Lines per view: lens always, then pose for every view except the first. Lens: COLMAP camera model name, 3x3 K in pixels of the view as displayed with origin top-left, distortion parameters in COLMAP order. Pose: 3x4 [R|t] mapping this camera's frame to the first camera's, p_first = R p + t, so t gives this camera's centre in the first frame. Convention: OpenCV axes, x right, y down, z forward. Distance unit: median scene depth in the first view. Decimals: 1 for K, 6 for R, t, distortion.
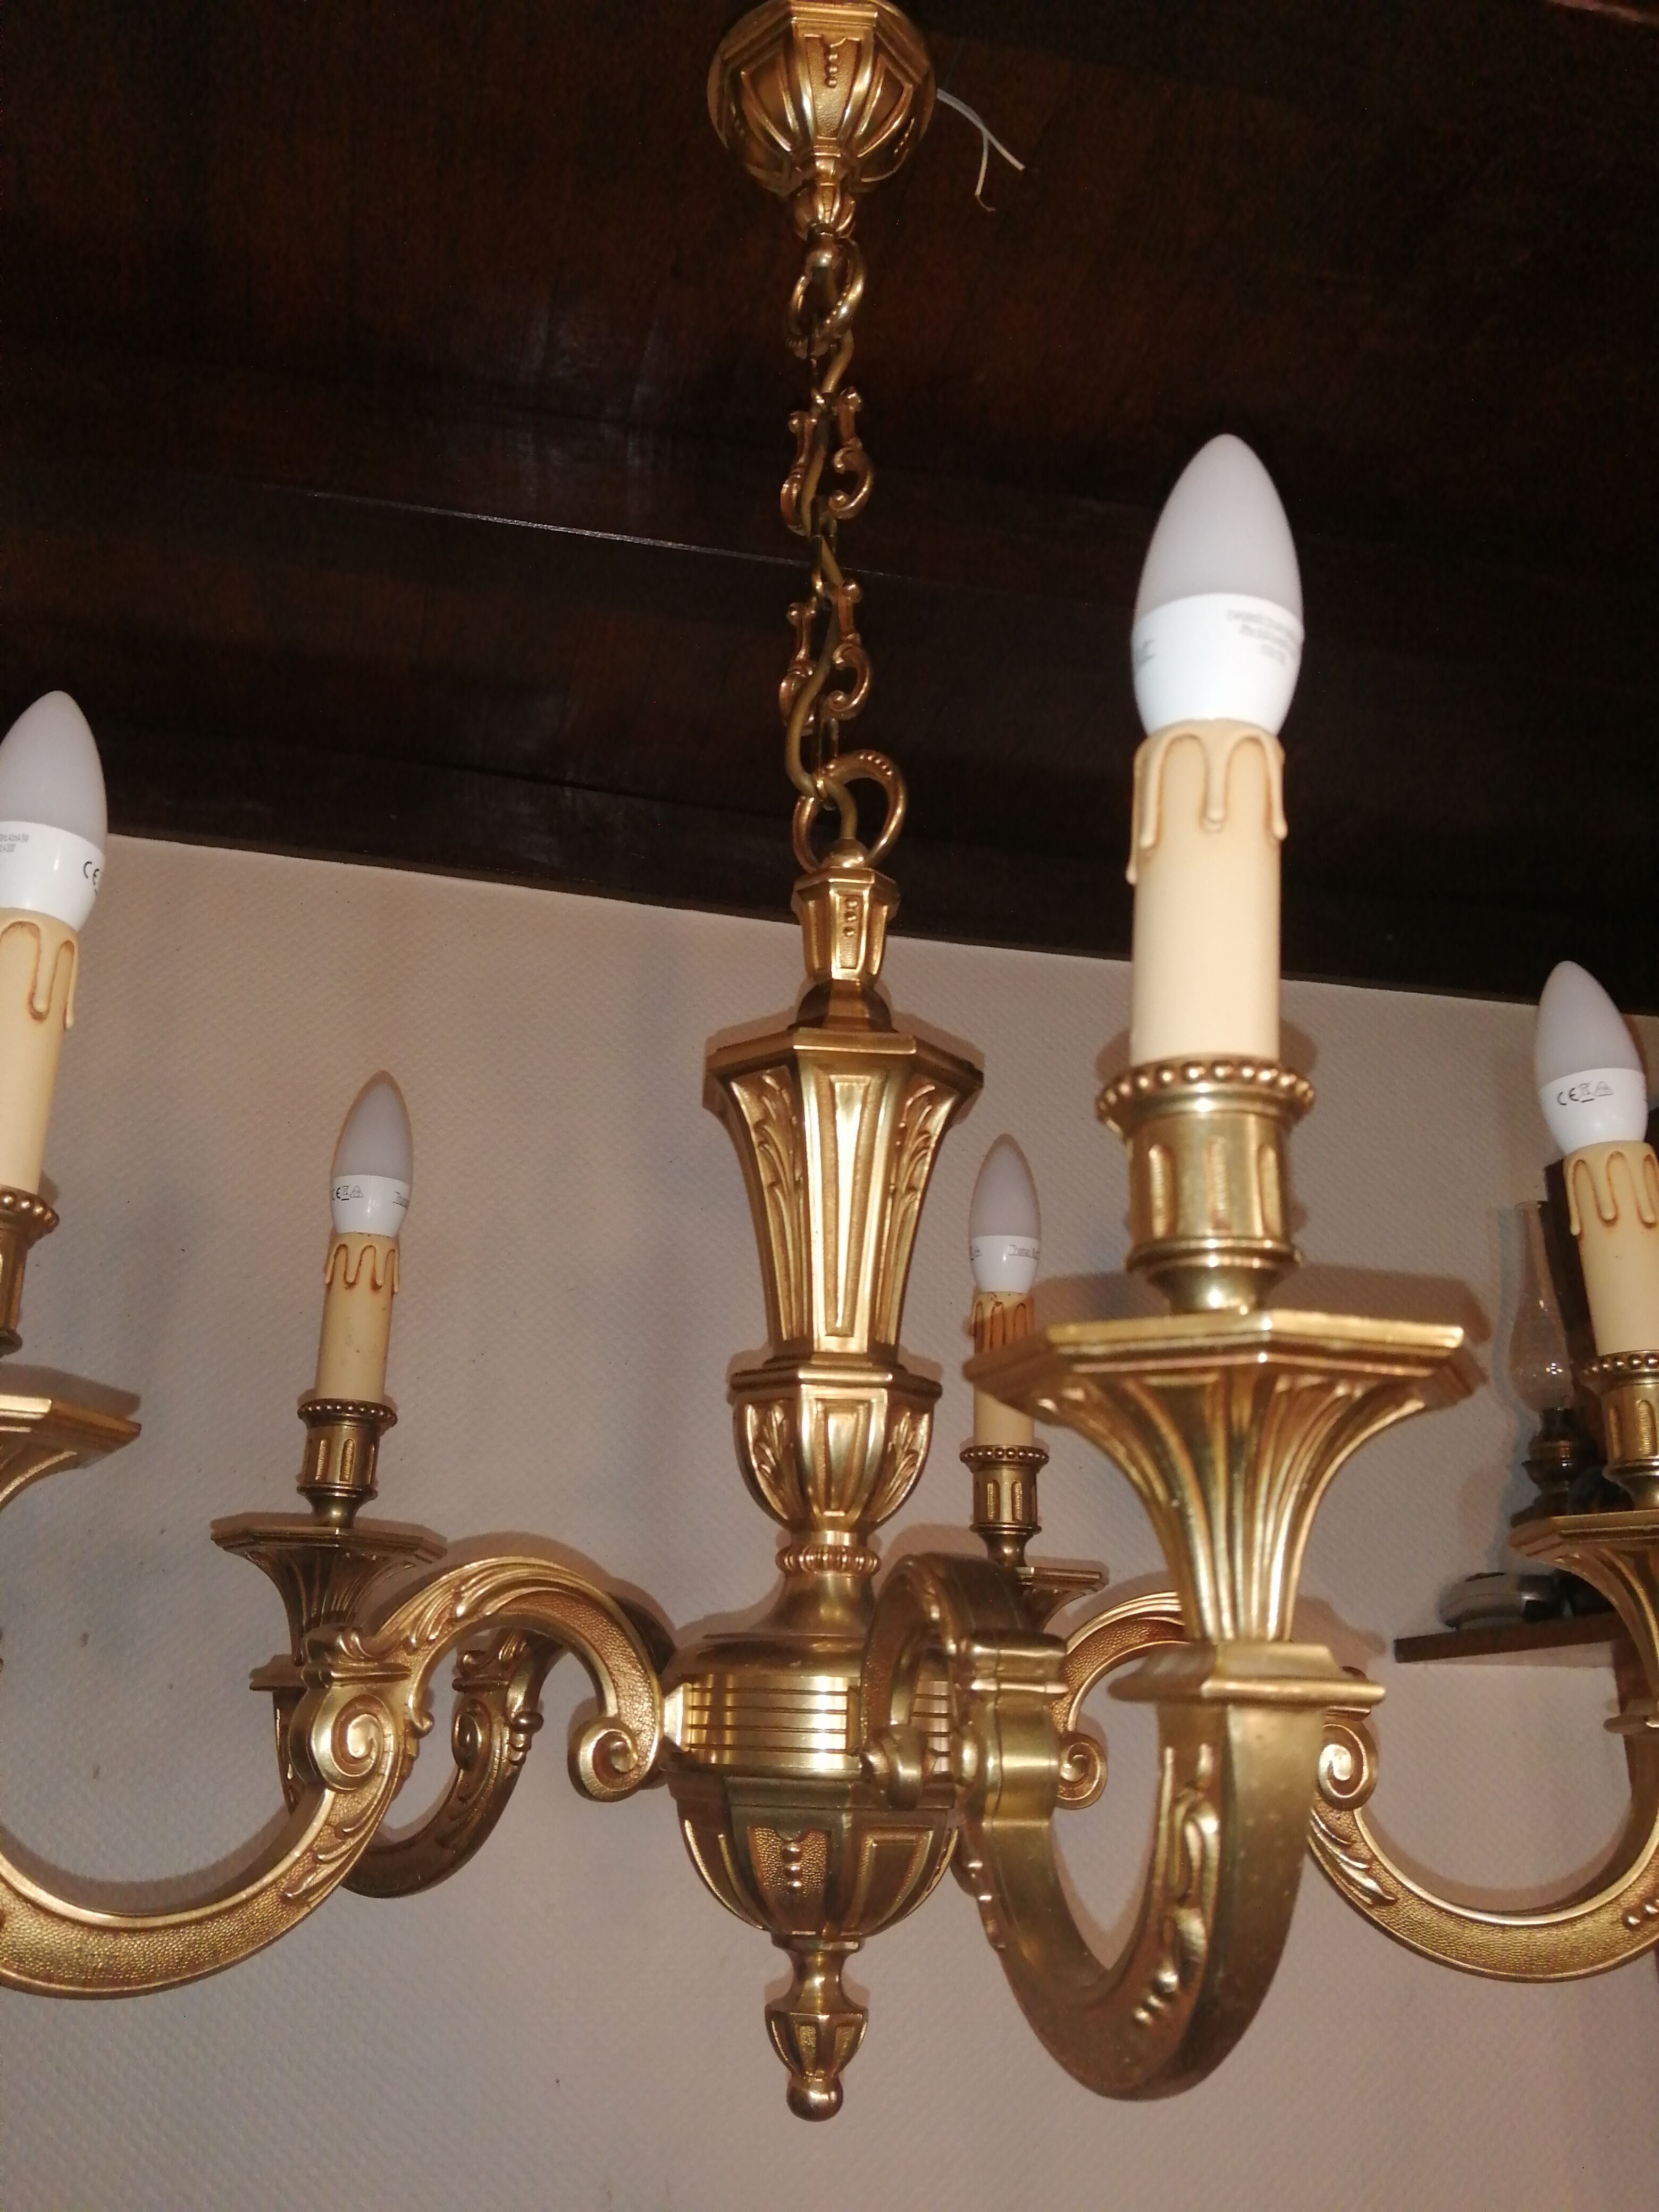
lens RADIAL K [[1780.8, 0, 823.6], [0, 1780.8, 1105.1], [0, 0, 1]] dist [0.101631, -0.238782]
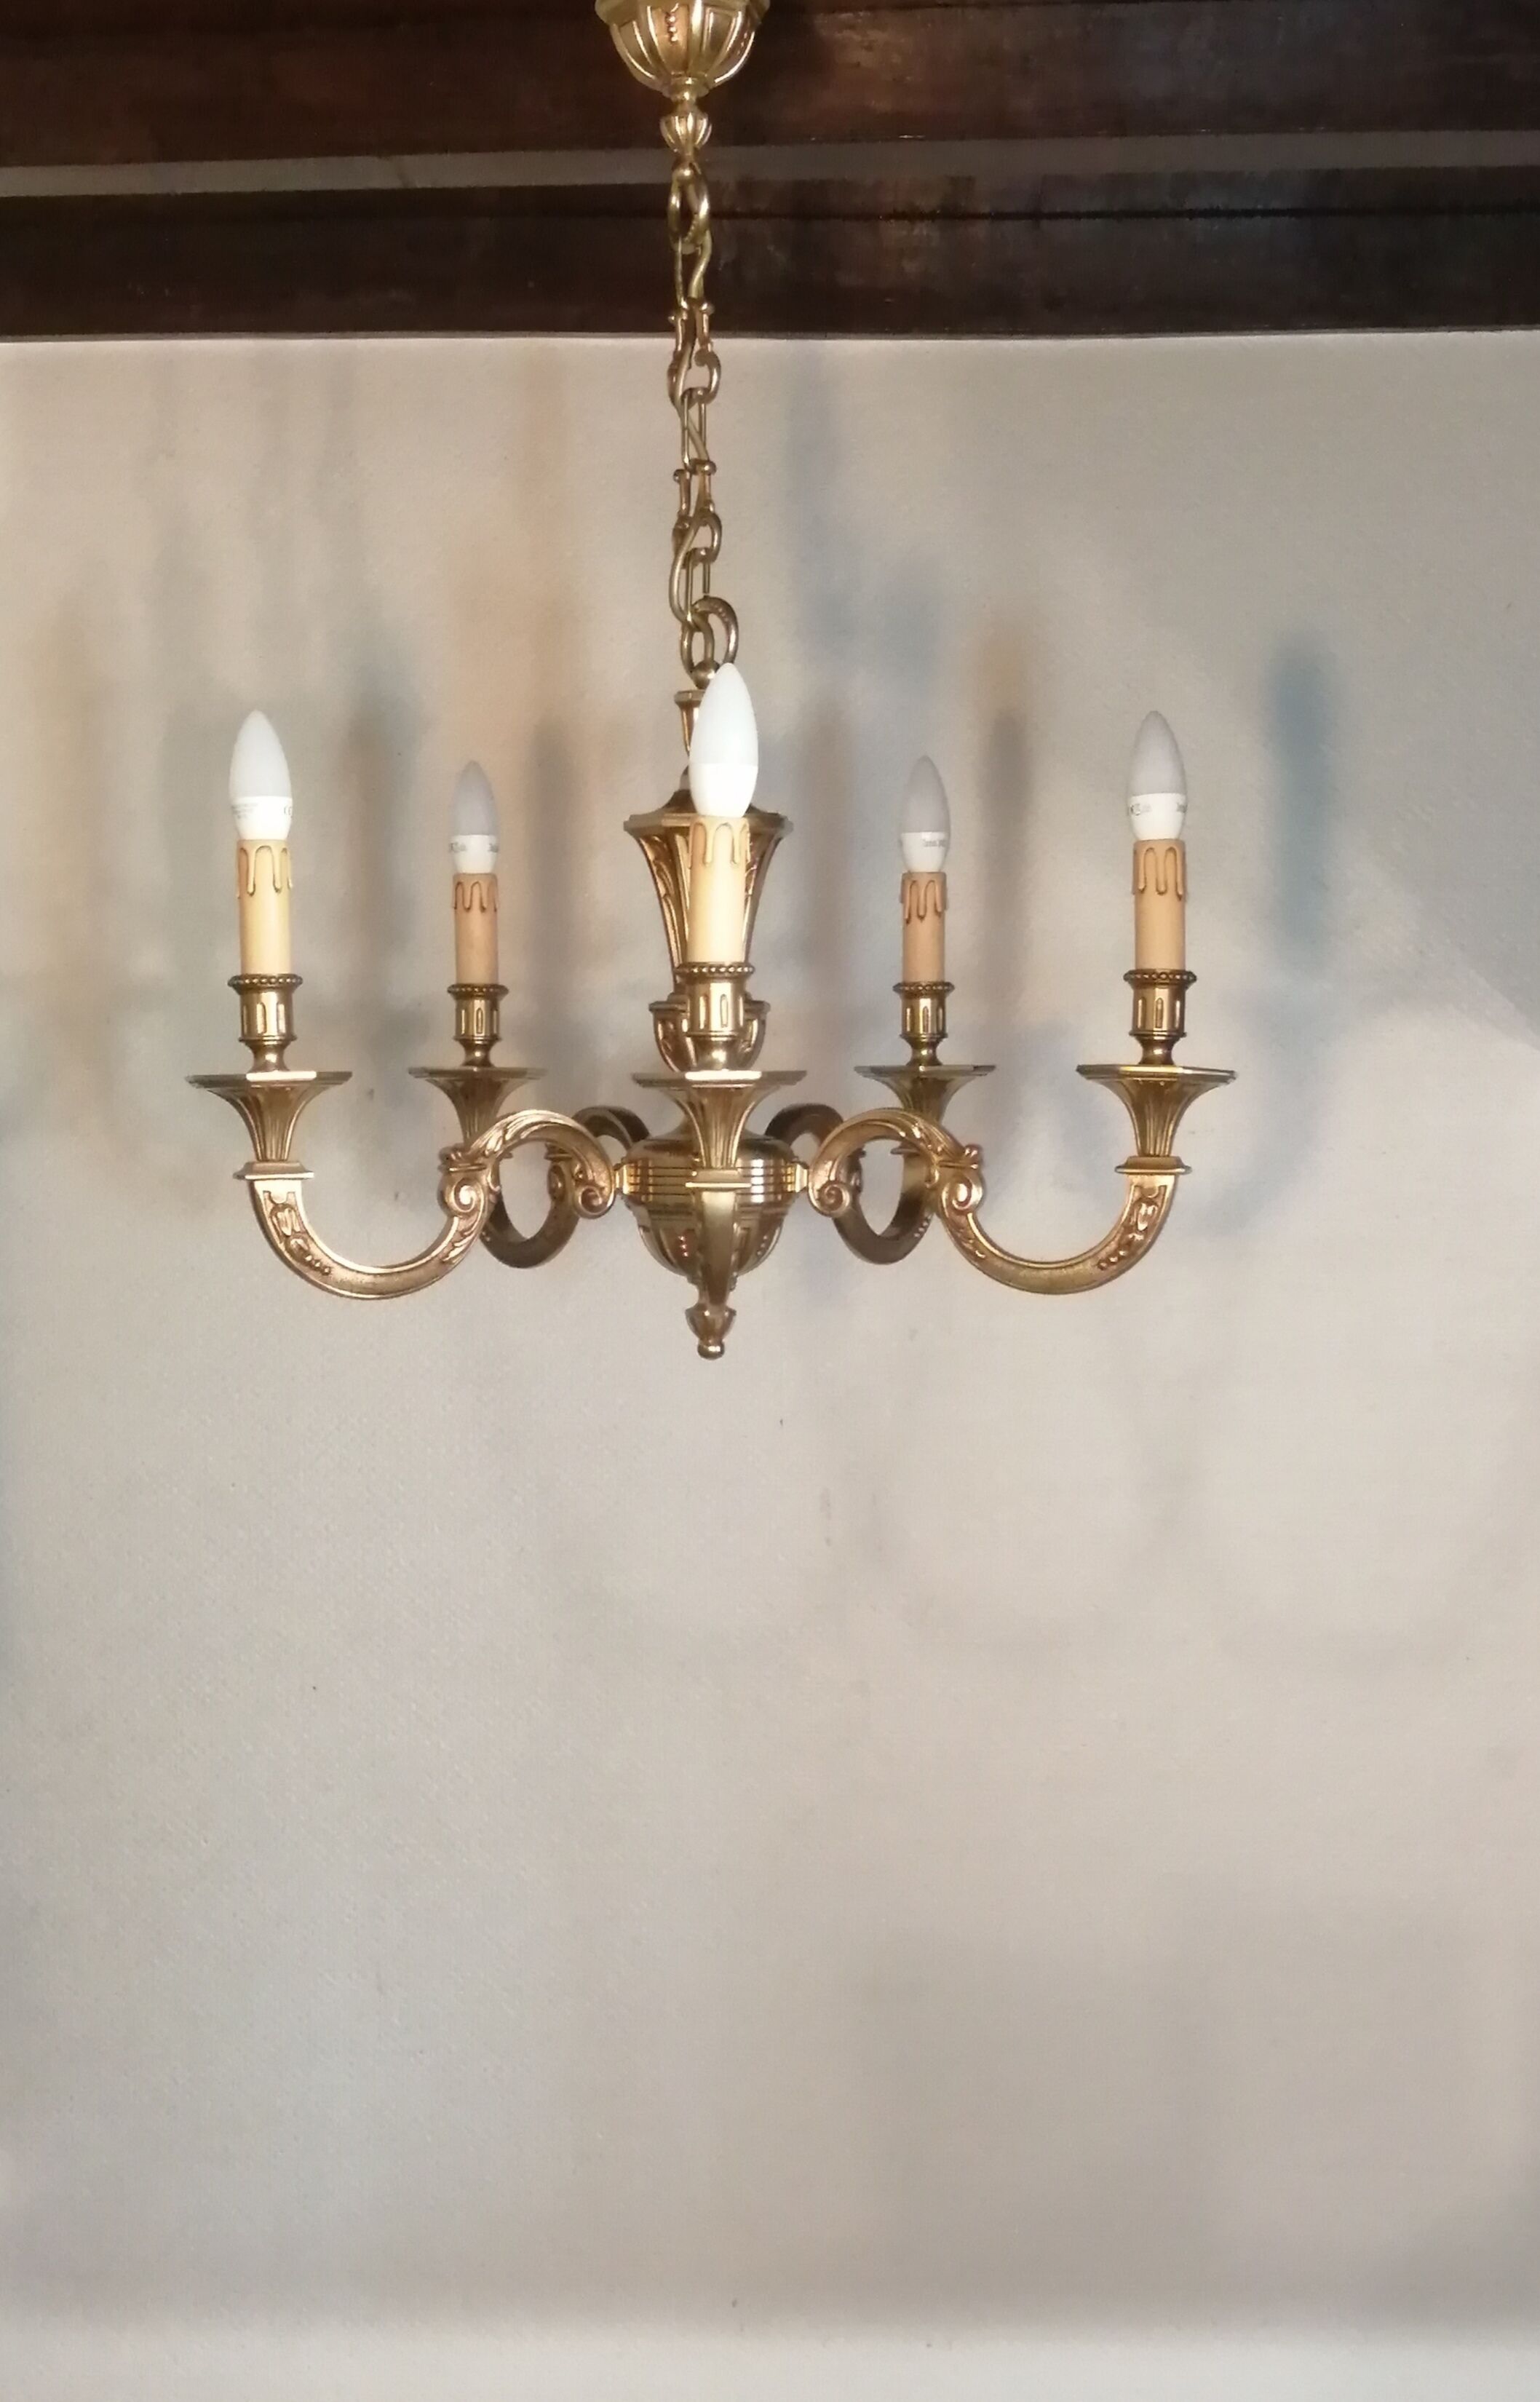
lens RADIAL K [[3098.8, 0, 713.3], [0, 3098.8, 1250.7], [0, 0, 1]] dist [0.314057, -1.310652]
pose [[0.966015, -0.016342, -0.257971, 0.894526], [0.112981, 0.924315, 0.364524, -0.829231], [0.232489, -0.381282, 0.894748, -2.086840]]
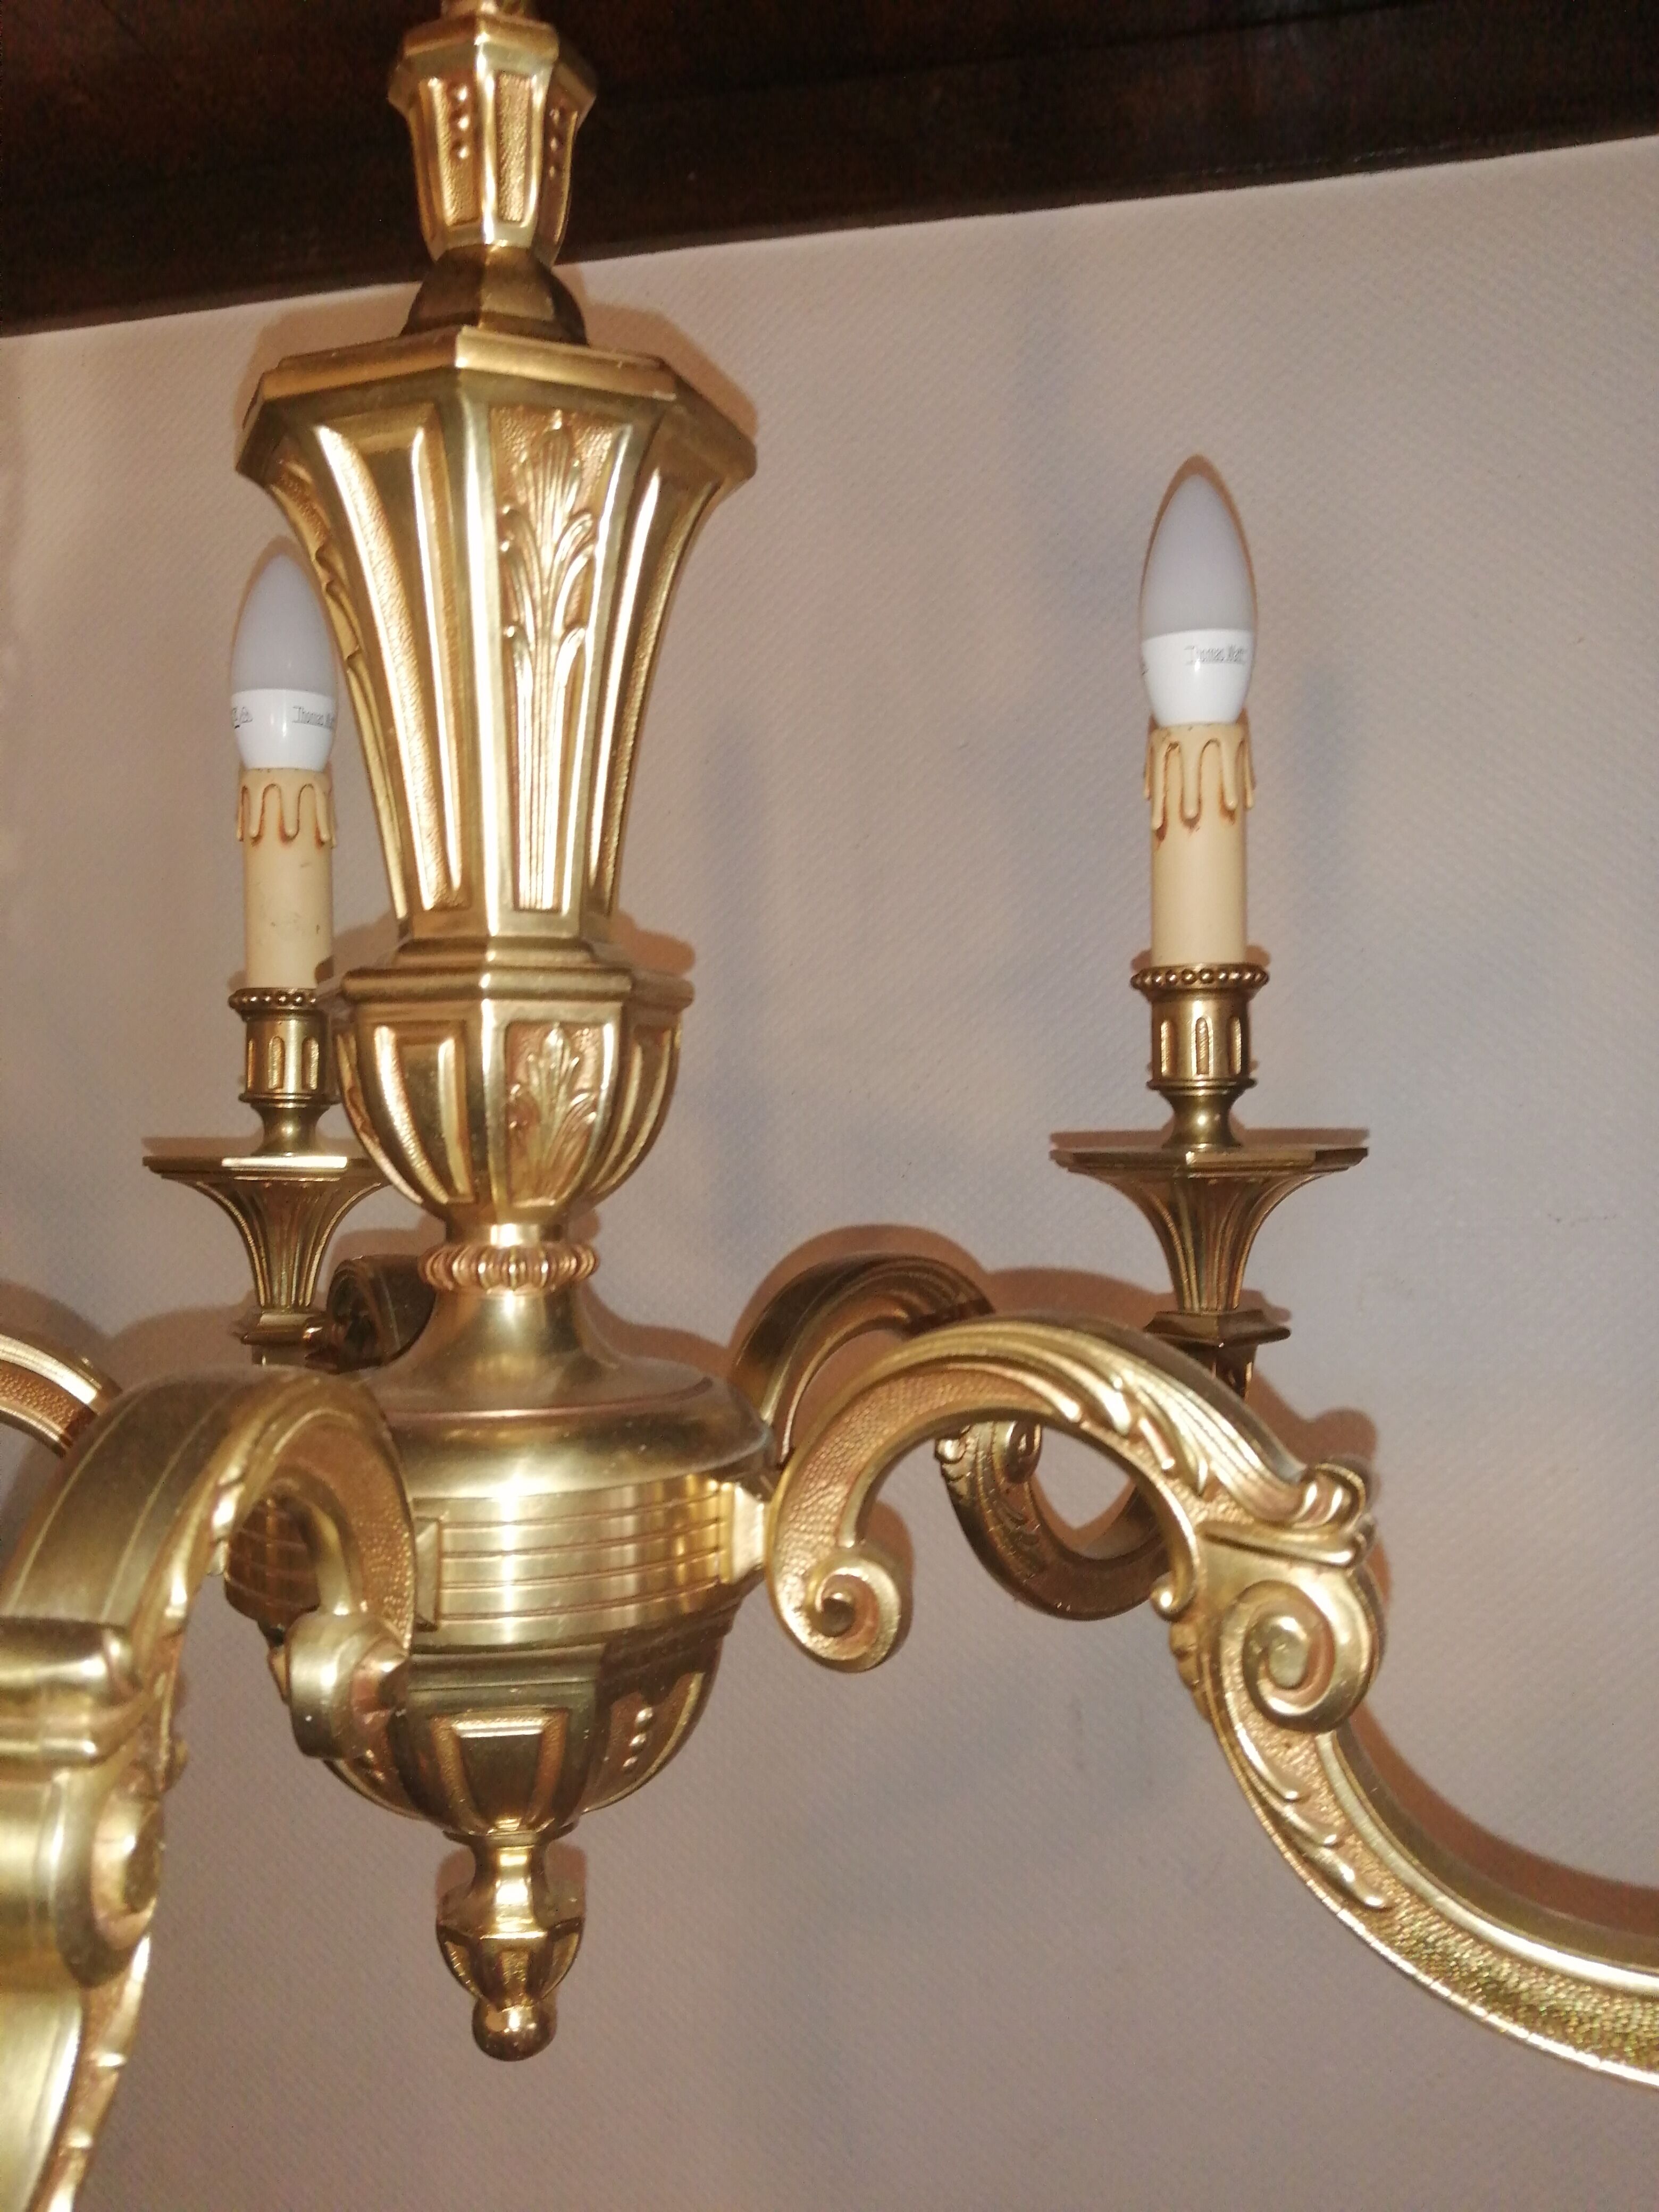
lens RADIAL K [[1780.8, 0, 823.6], [0, 1780.8, 1105.1], [0, 0, 1]] dist [0.101631, -0.238782]
pose [[0.904964, -0.041331, -0.423475, 0.392703], [0.171046, 0.946648, 0.273132, 0.055690], [0.389593, -0.319608, 0.863752, 0.557107]]
